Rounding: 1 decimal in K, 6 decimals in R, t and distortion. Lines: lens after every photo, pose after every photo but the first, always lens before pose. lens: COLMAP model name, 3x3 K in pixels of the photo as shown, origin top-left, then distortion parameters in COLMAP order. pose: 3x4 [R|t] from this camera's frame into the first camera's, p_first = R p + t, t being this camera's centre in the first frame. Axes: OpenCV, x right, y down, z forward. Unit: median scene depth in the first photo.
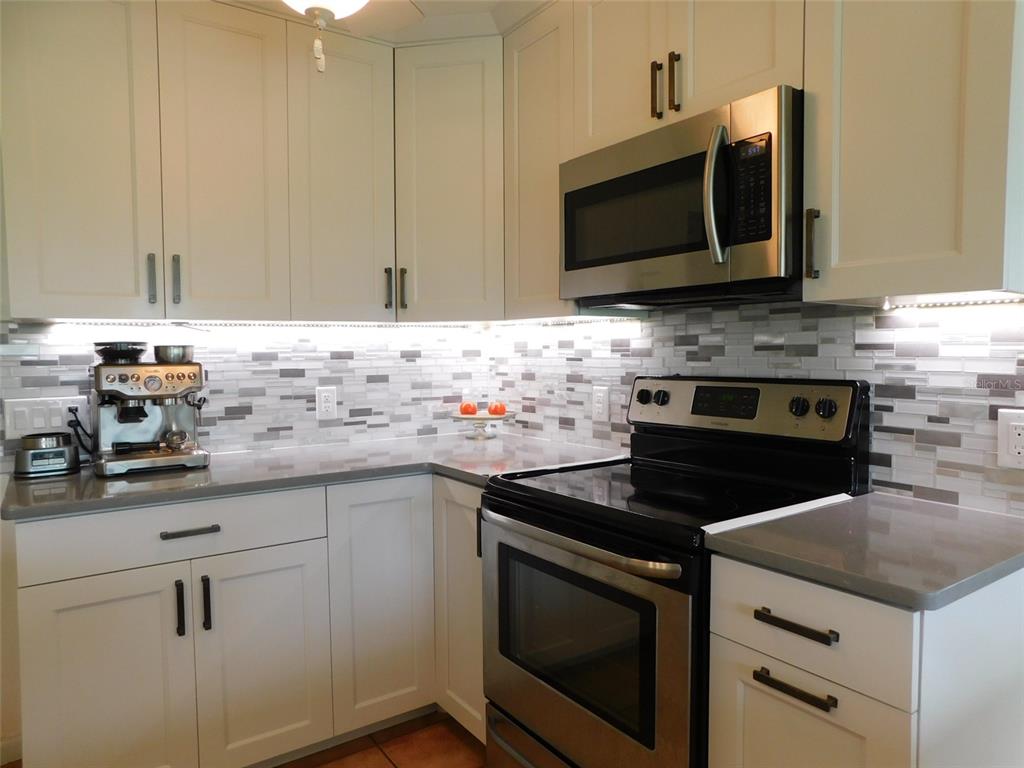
lens RADIAL K [[684.0, 0, 510.5], [0, 684.0, 383.4], [0, 0, 1]] dist [-0.061592, 0.041339]
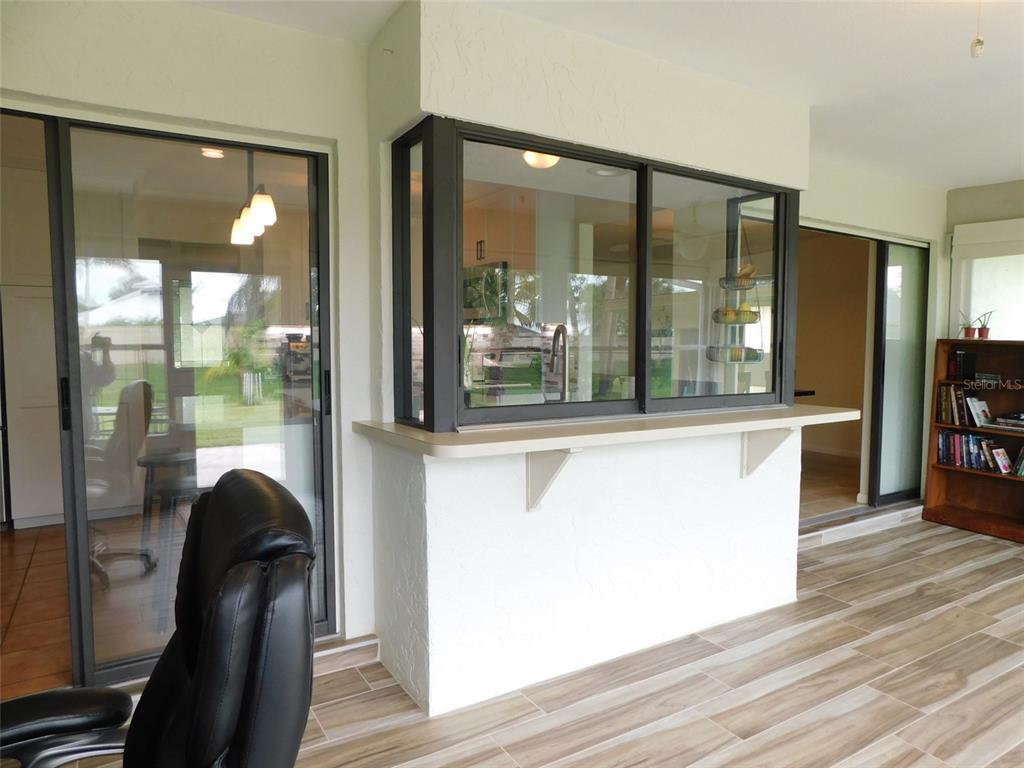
lens RADIAL K [[684.0, 0, 512.7], [0, 684.0, 385.1], [0, 0, 1]] dist [-0.061592, 0.041339]
pose [[0.998798, 0.011144, -0.047730, 0.443178], [-0.010258, 0.999771, 0.018761, 0.086034], [0.047928, -0.018249, 0.998684, -1.718570]]
